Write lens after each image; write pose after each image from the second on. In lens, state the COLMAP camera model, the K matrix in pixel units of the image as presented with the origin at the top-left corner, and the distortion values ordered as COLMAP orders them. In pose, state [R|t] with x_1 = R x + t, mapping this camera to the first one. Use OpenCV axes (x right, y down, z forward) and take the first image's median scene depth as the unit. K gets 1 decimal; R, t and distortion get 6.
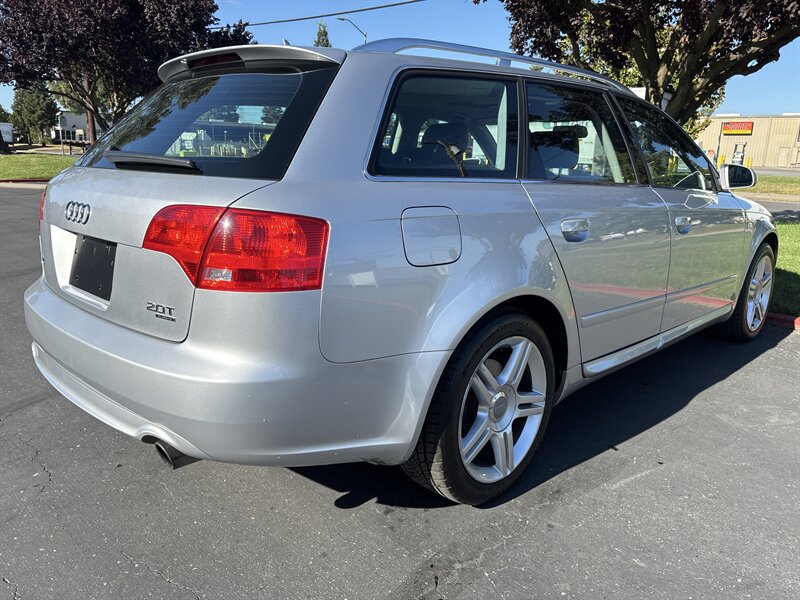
lens RADIAL K [[636.7, 0, 403.3], [0, 636.7, 300.6], [0, 0, 1]] dist [0.019443, -0.022302]
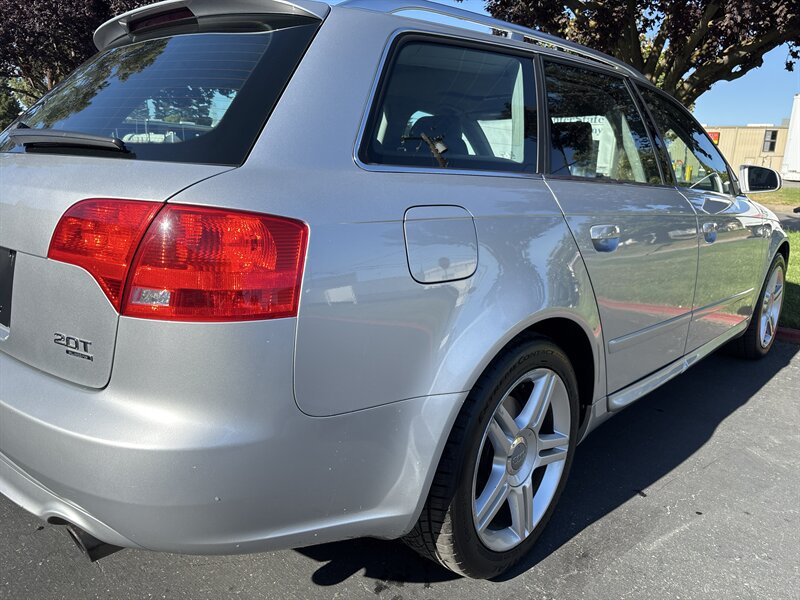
lens RADIAL K [[612.4, 0, 400.8], [0, 612.4, 299.1], [0, 0, 1]] dist [0.037706, -0.057671]
pose [[0.999013, 0.002090, 0.044373, -0.031691], [-0.001750, 0.999969, -0.007683, -0.024544], [-0.044388, 0.007598, 0.998985, 0.224985]]
